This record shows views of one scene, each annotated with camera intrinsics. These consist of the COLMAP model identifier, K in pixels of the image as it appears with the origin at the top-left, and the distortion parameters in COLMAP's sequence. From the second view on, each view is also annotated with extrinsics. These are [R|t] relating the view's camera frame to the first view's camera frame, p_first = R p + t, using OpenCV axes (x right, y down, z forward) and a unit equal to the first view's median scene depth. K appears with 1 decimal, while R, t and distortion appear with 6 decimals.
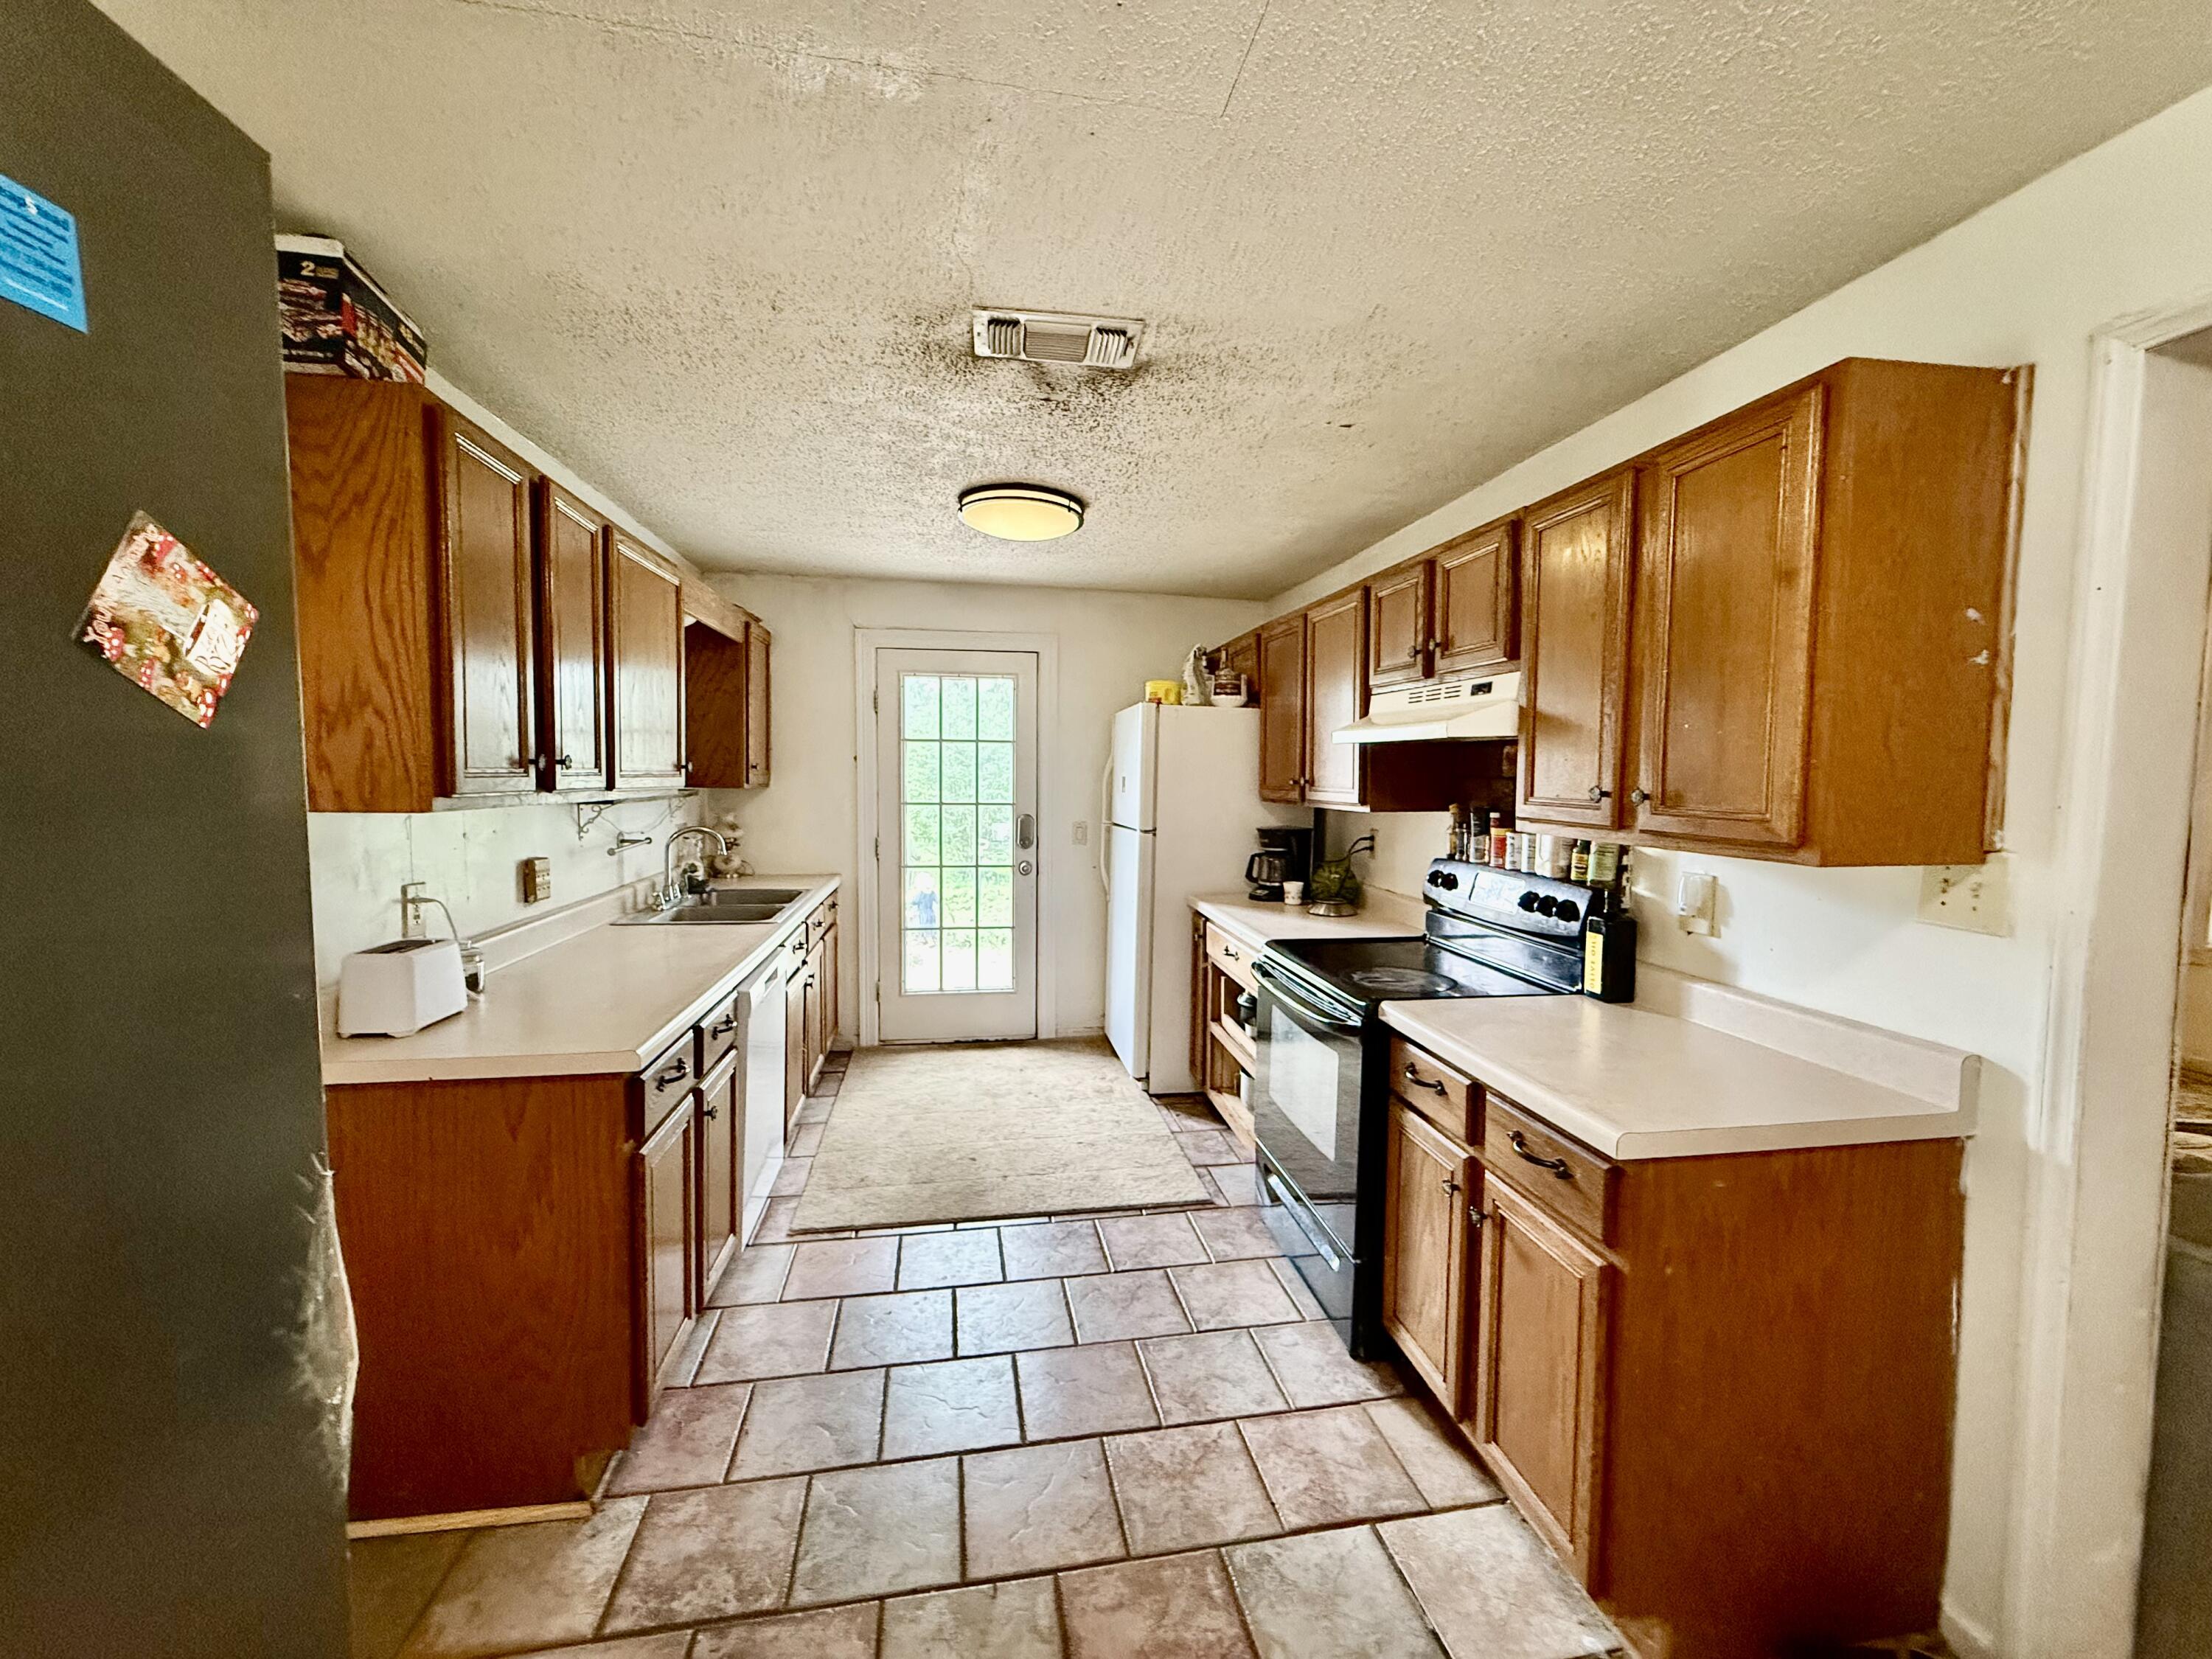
lens RADIAL K [[878.0, 0, 1097.4], [0, 878.0, 821.4], [0, 0, 1]] dist [0.001177, 0.000078]
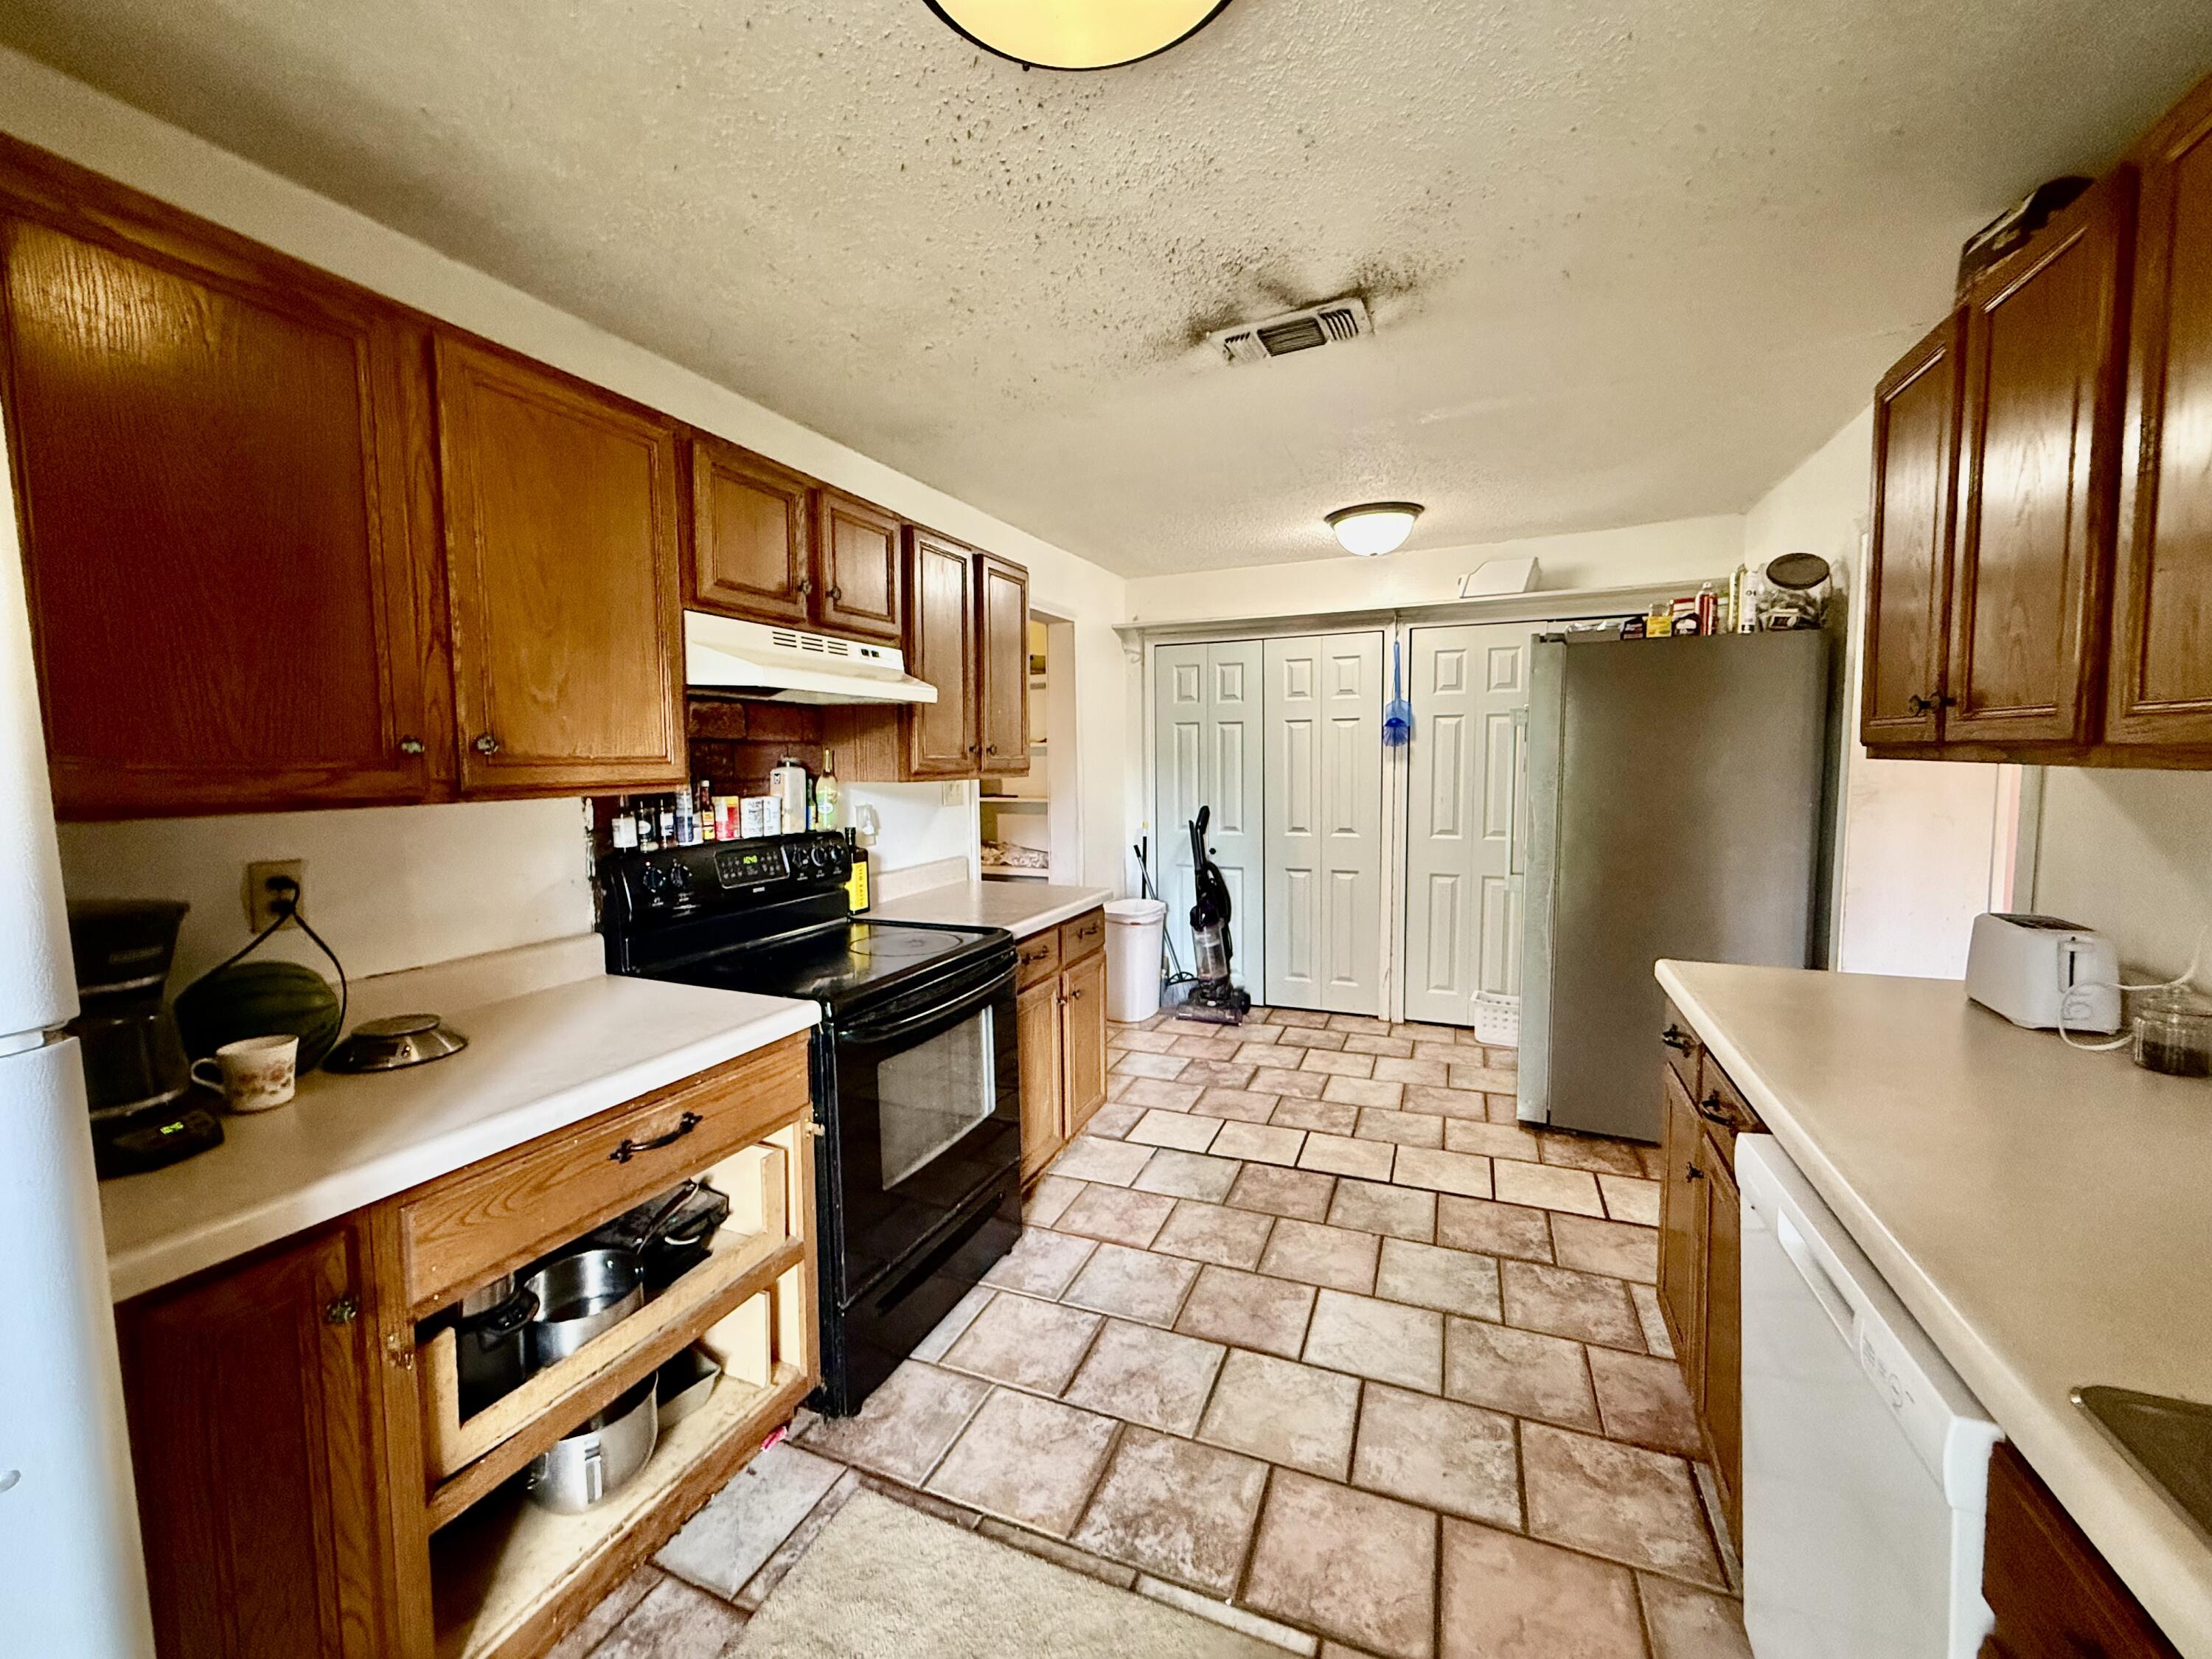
lens RADIAL K [[878.0, 0, 1091.5], [0, 878.0, 826.1], [0, 0, 1]] dist [0.001177, 0.000078]
pose [[-0.846622, -0.039724, 0.530710, -0.408190], [0.031749, 0.991664, 0.124876, -0.079685], [-0.531247, 0.122573, -0.838303, 1.975962]]
